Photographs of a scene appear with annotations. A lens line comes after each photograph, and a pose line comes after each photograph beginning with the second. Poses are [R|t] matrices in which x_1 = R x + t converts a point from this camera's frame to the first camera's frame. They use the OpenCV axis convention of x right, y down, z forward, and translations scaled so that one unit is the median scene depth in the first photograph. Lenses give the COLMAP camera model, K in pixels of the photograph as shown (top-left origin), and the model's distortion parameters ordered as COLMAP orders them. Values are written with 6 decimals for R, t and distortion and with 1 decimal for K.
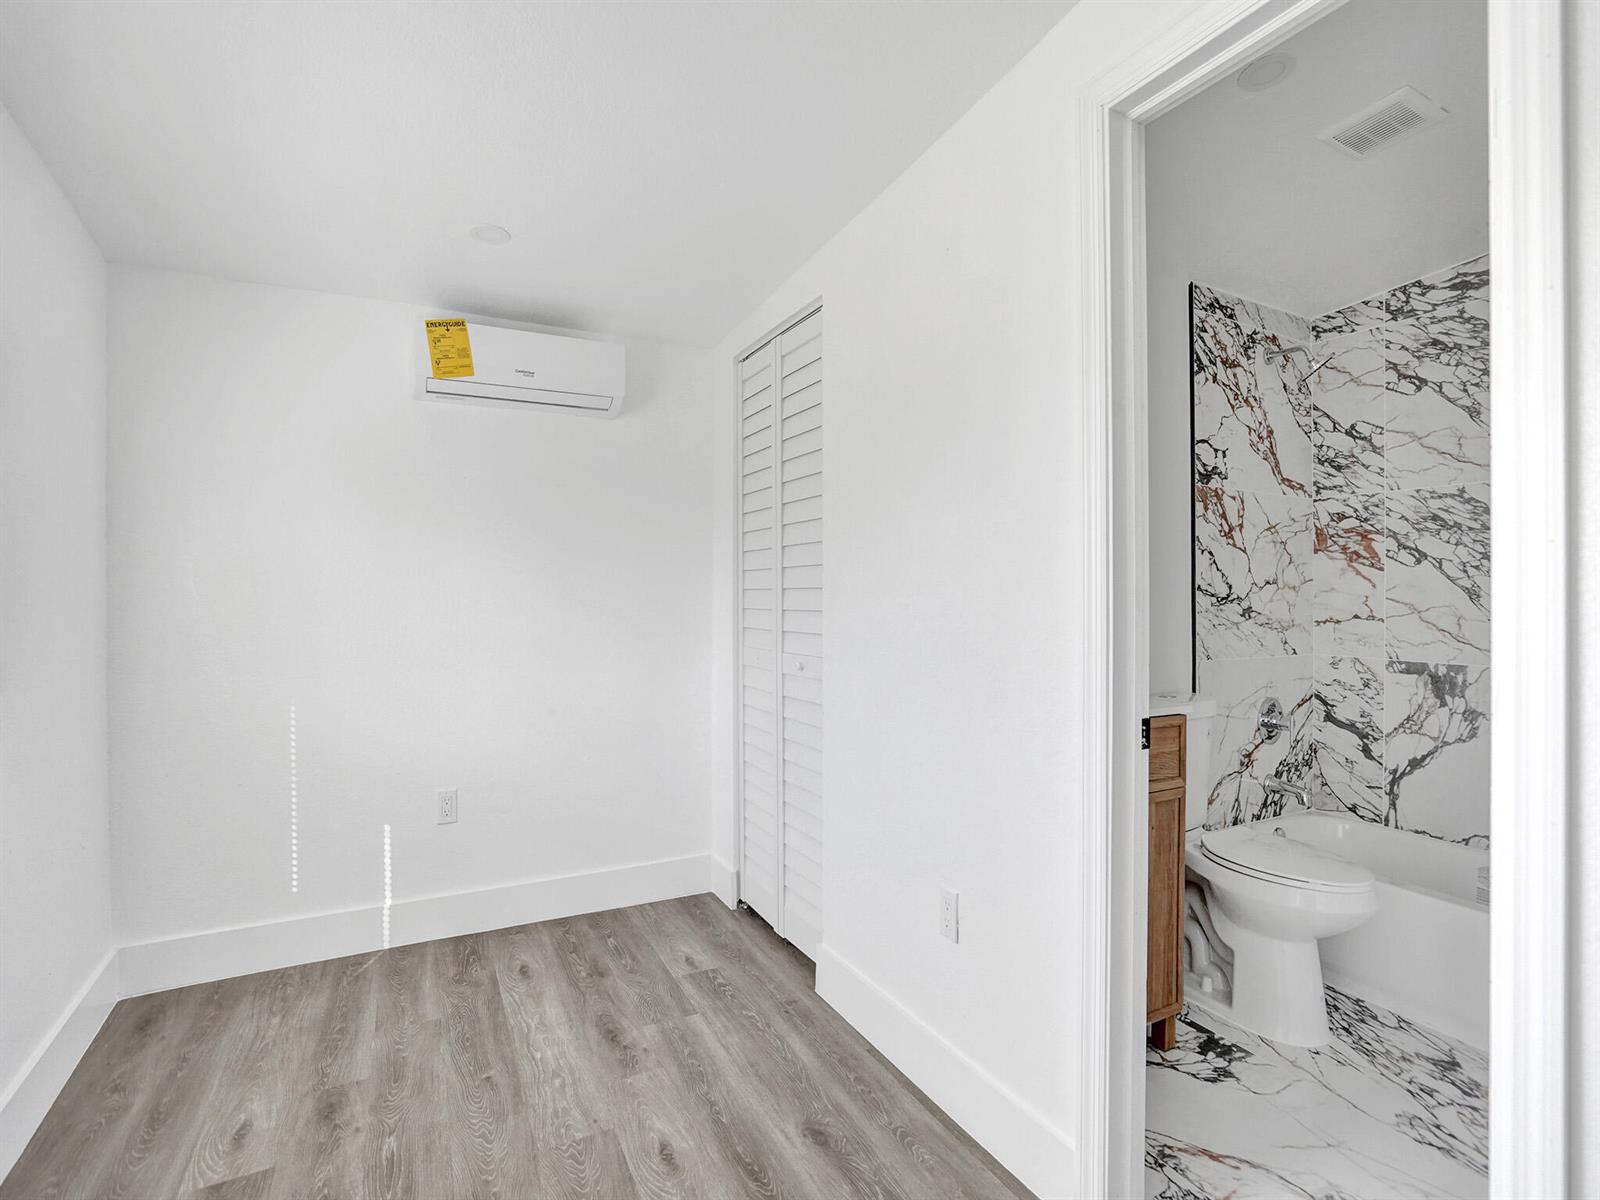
lens RADIAL K [[772.4, 0, 803.8], [0, 772.4, 595.2], [0, 0, 1]] dist [-0.006116, 0.004487]
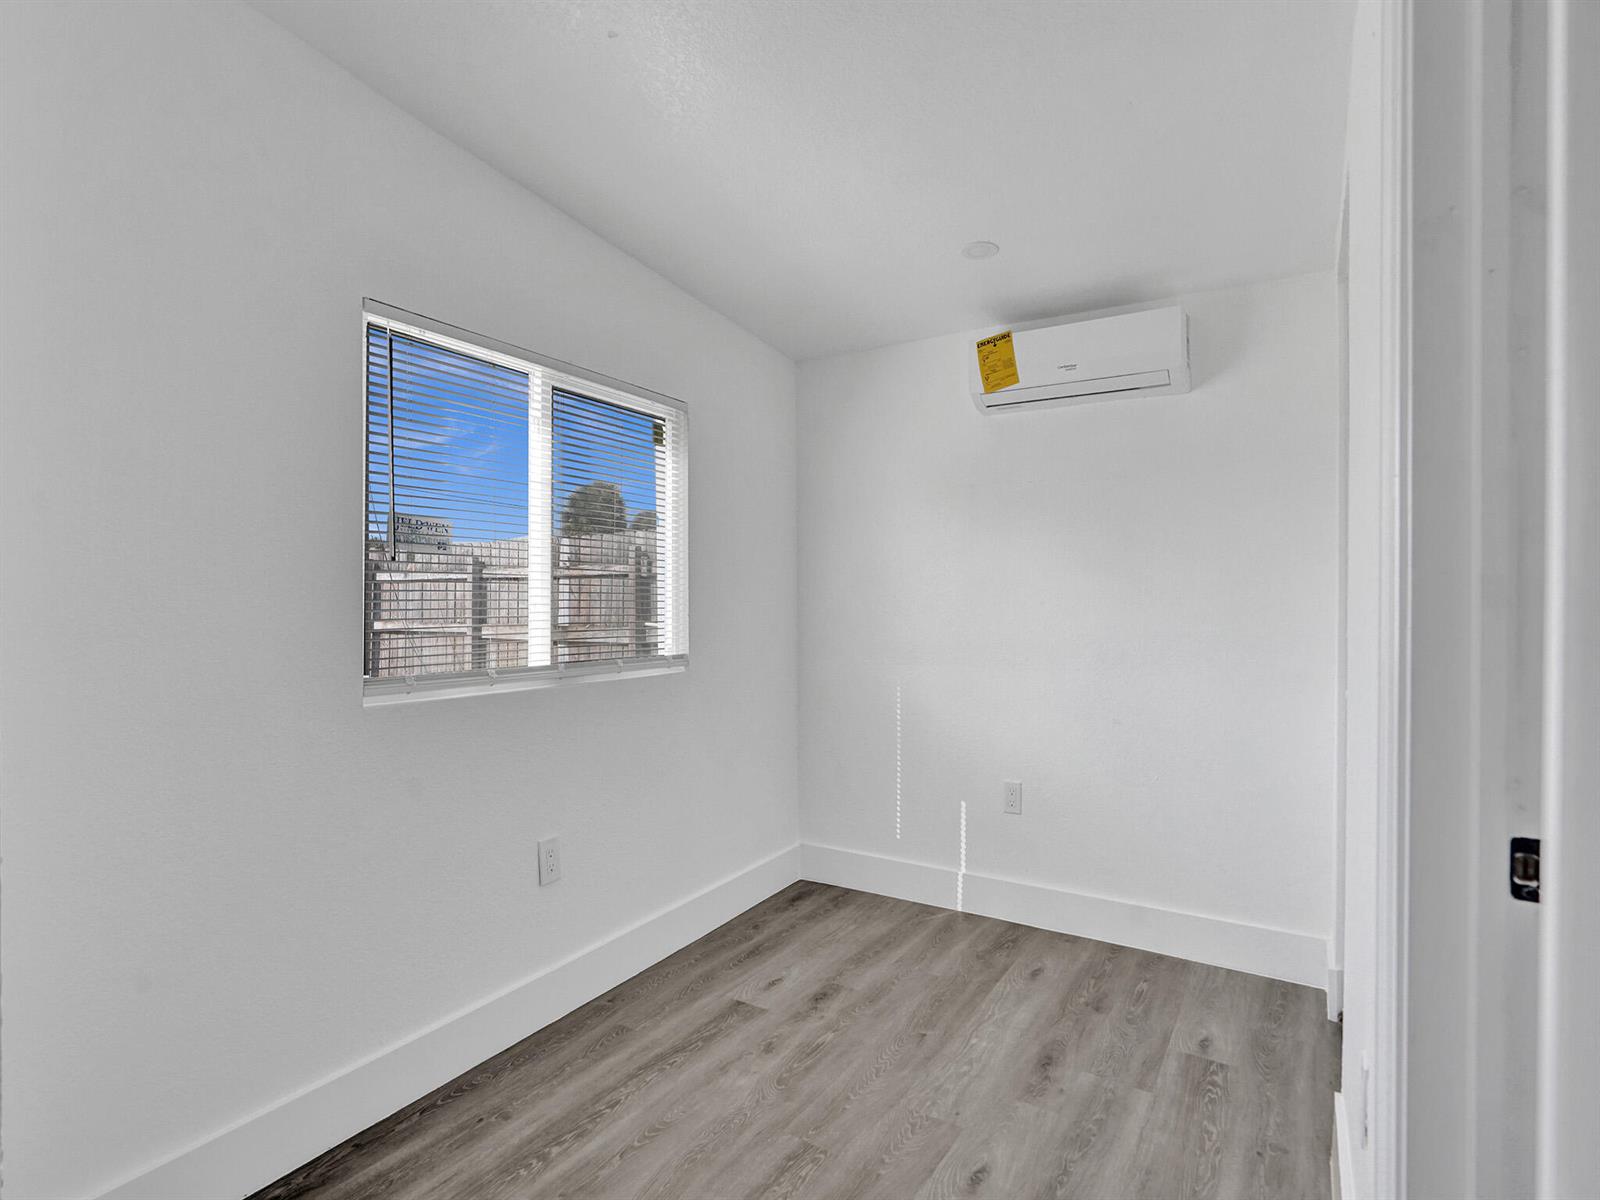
lens RADIAL K [[821.6, 0, 784.6], [0, 821.6, 601.9], [0, 0, 1]] dist [-0.010619, 0.006660]
pose [[0.499986, -0.003041, -0.866028, 0.410377], [0.003122, 0.999994, -0.001710, 0.010878], [0.866028, -0.001849, 0.499992, 0.203775]]
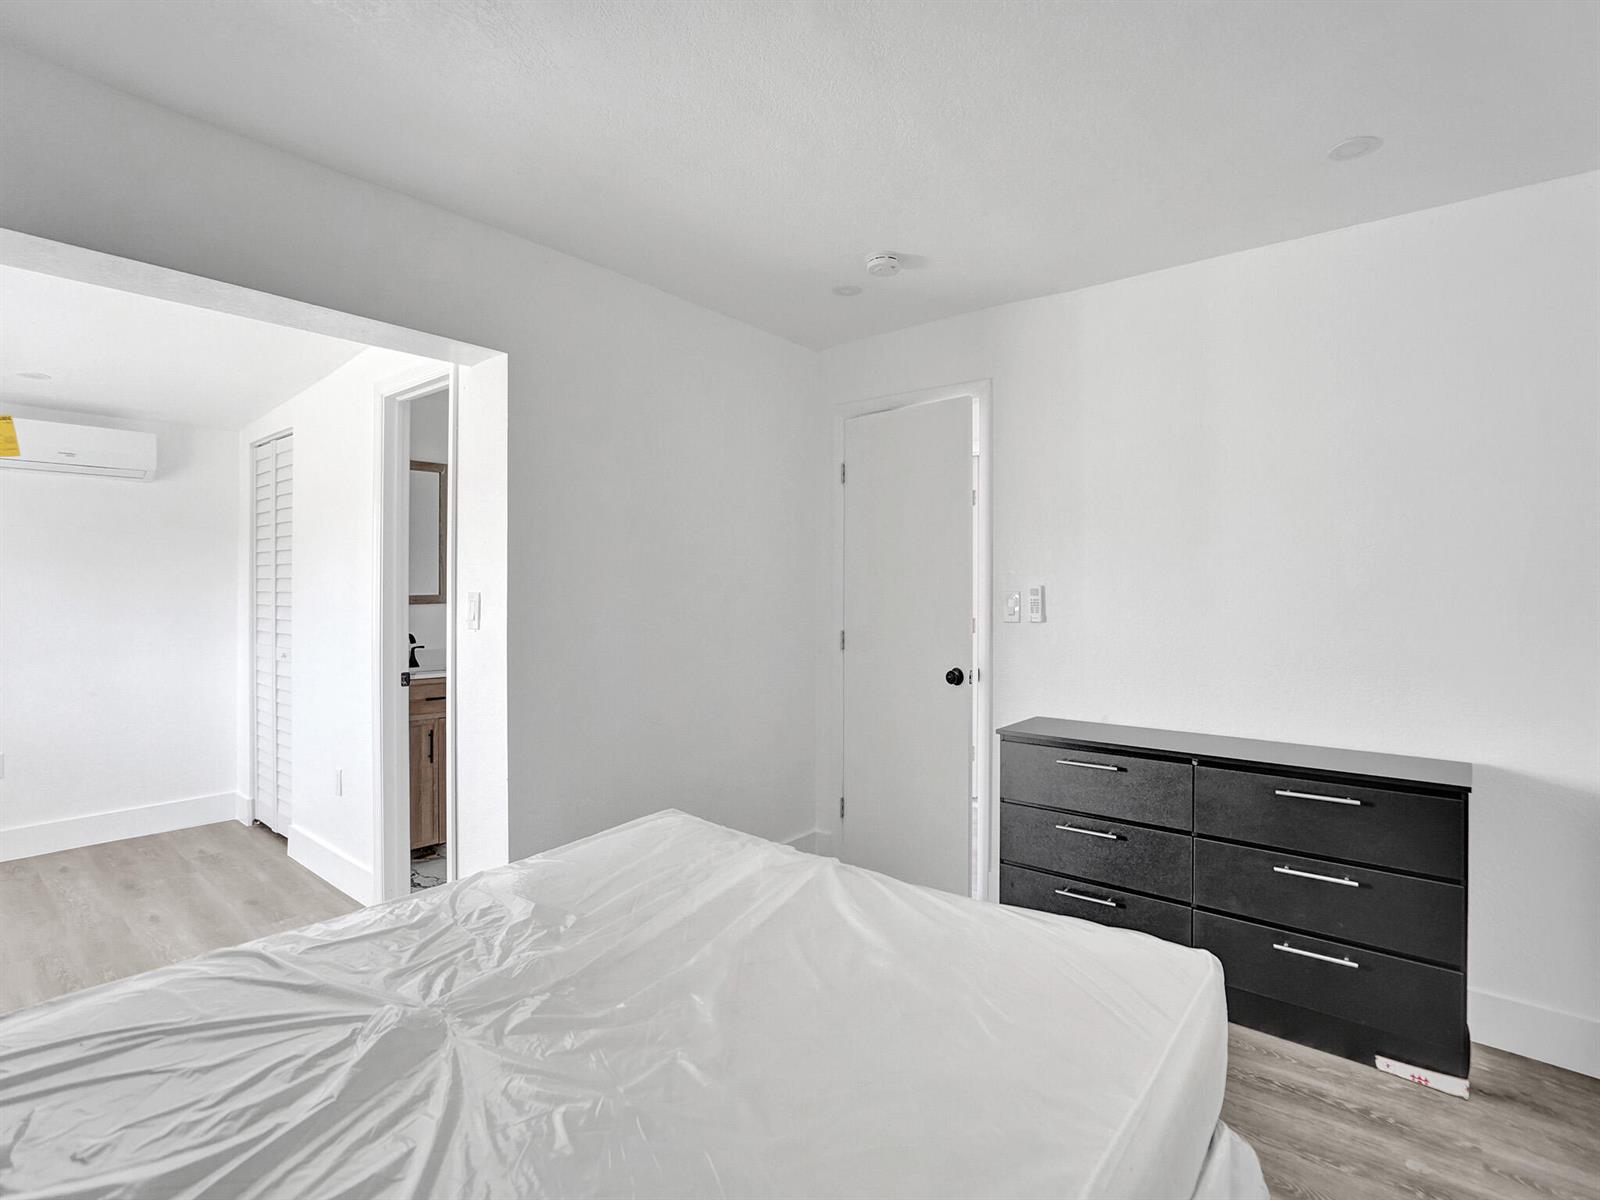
lens RADIAL K [[772.4, 0, 759.7], [0, 772.4, 588.9], [0, 0, 1]] dist [-0.006116, 0.004487]
pose [[0.935245, -0.000916, 0.354001, 0.374155], [0.000435, 0.999999, 0.001439, -0.049916], [-0.354002, -0.001192, 0.935244, -0.882205]]
